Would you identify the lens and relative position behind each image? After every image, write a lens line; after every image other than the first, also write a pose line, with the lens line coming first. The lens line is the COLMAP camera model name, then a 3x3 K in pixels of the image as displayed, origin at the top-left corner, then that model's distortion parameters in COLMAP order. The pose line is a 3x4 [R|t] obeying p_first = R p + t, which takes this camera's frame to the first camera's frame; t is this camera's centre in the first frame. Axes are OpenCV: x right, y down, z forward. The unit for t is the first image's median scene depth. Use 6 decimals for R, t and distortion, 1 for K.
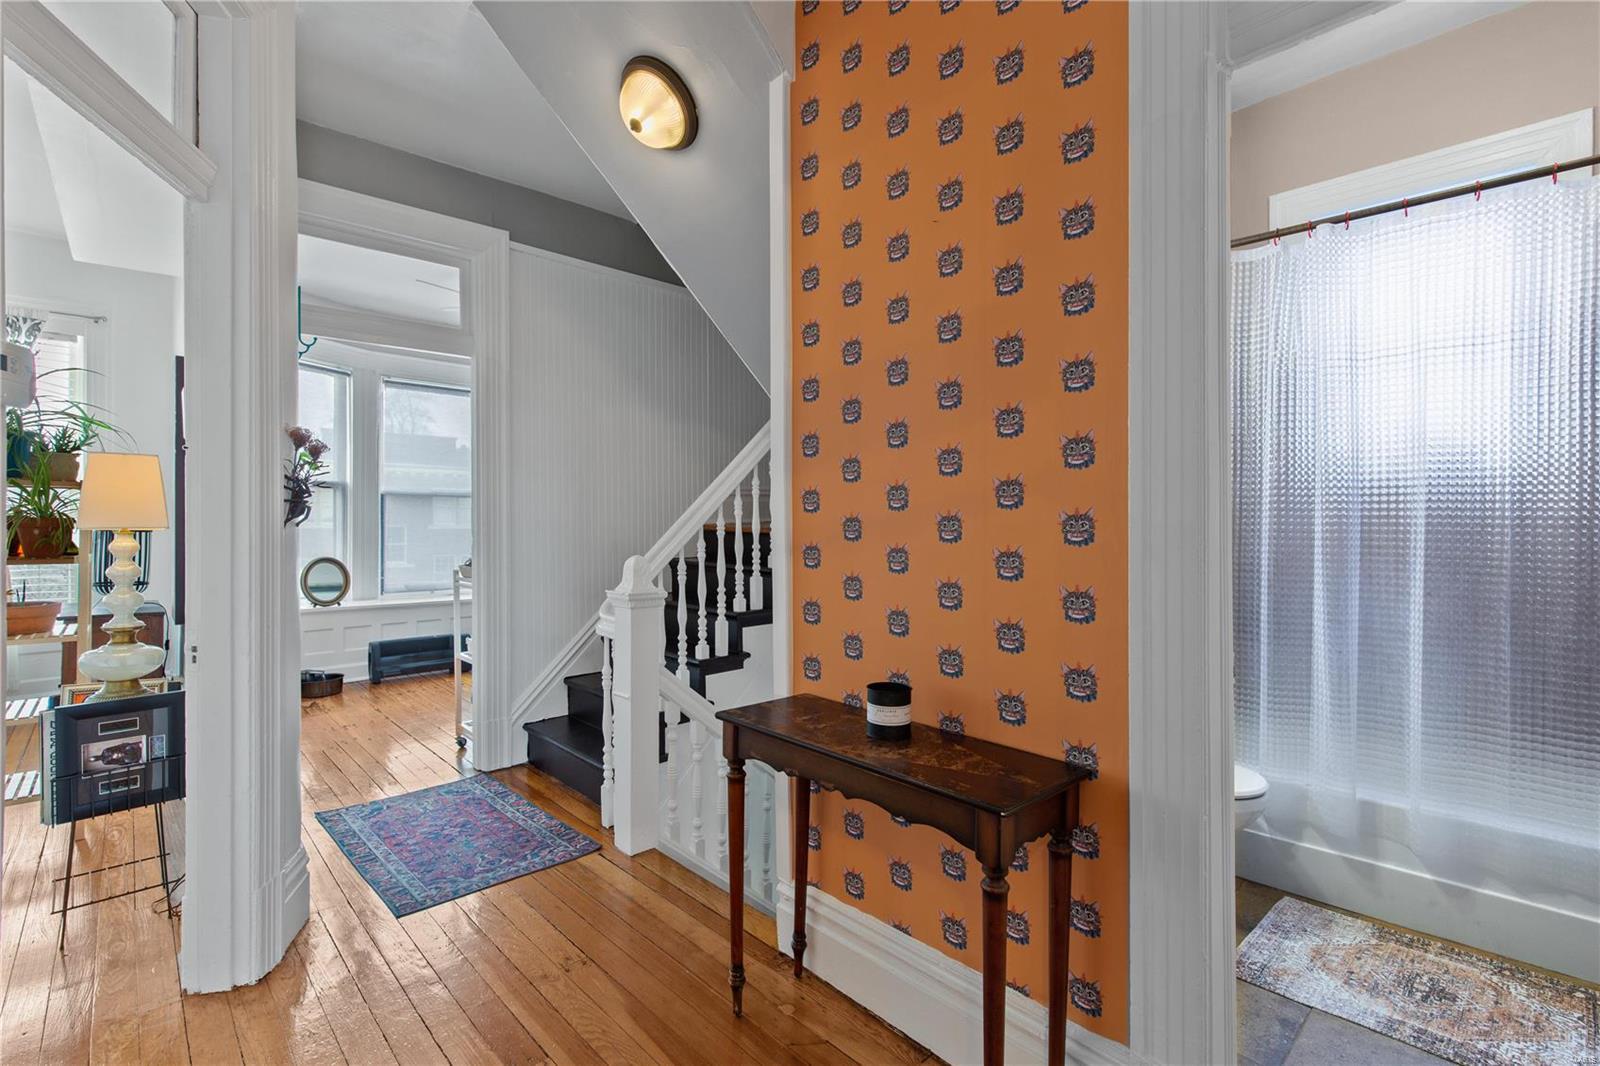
lens RADIAL K [[736.9, 0, 800.2], [0, 736.9, 522.0], [0, 0, 1]] dist [0.002769, 0.001048]
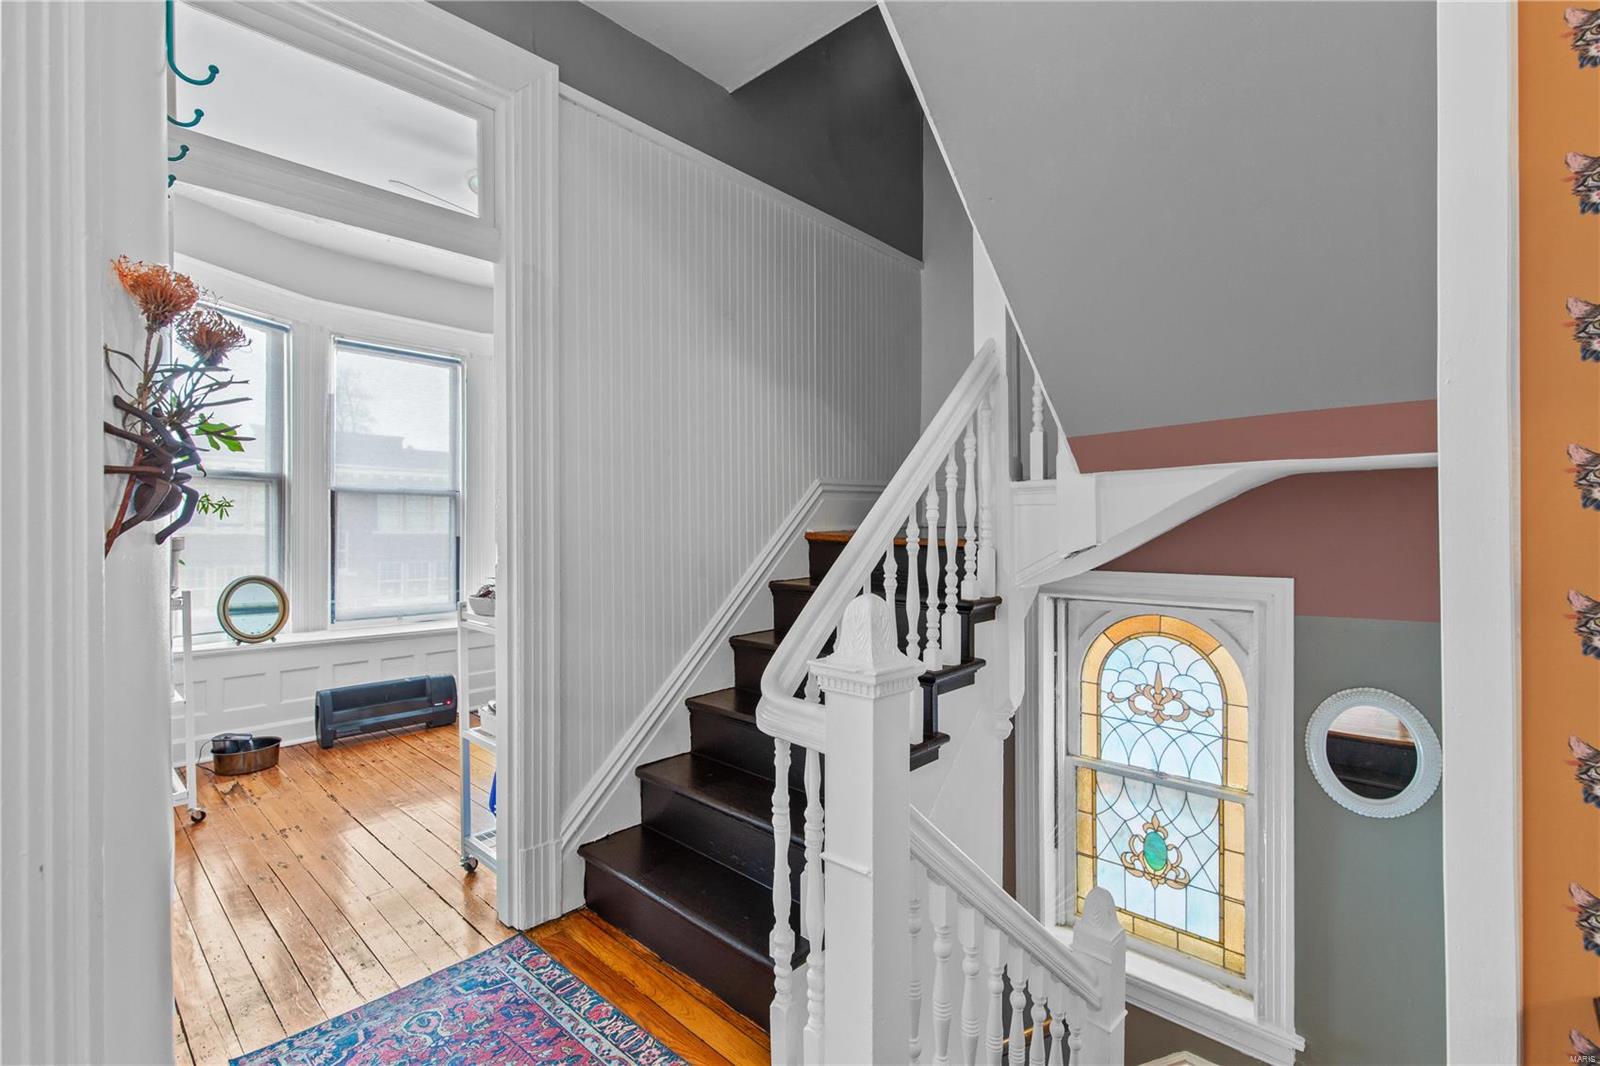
lens RADIAL K [[723.3, 0, 803.1], [0, 723.3, 529.2], [0, 0, 1]] dist [-0.002138, -0.000181]
pose [[0.997159, 0.001496, 0.075311, -0.242790], [-0.001702, 0.999995, 0.002667, -0.001864], [-0.075306, -0.002788, 0.997157, 0.385666]]
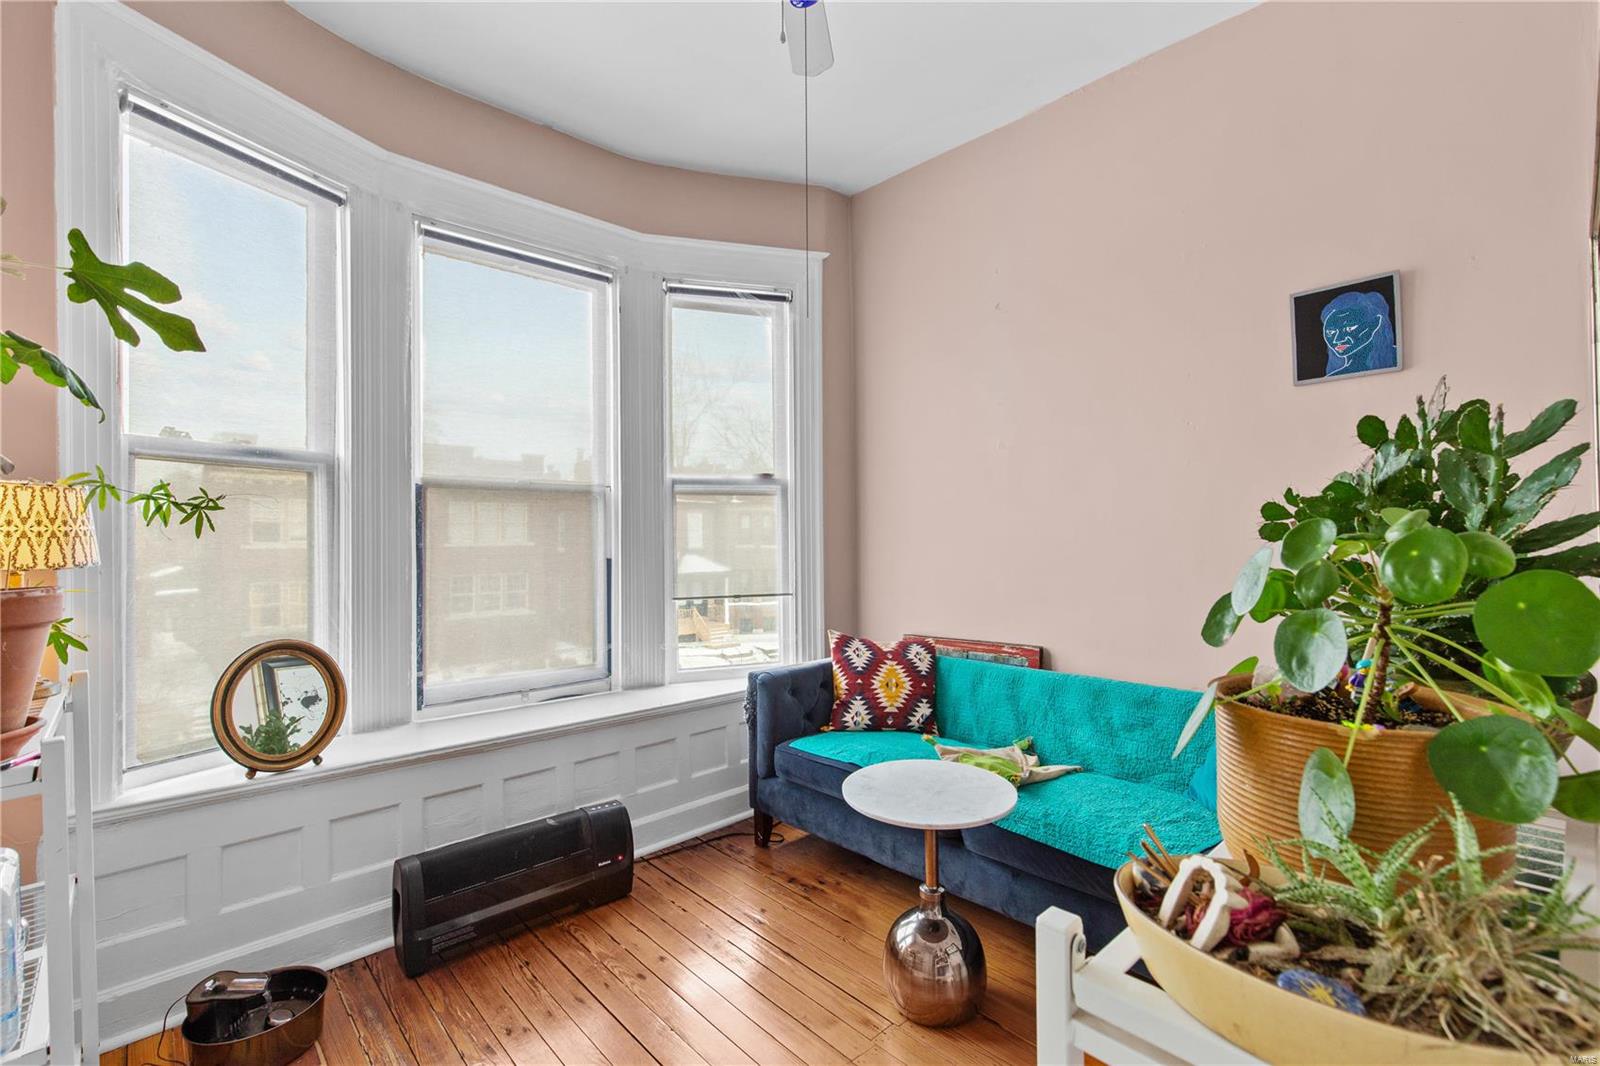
lens RADIAL K [[719.3, 0, 800.0], [0, 719.3, 533.0], [0, 0, 1]] dist [0.002350, 0.000153]
pose [[0.999971, -0.007280, 0.002339, -0.582799], [0.007287, 0.999969, -0.002984, -0.009824], [-0.002317, 0.003001, 0.999993, 0.975111]]
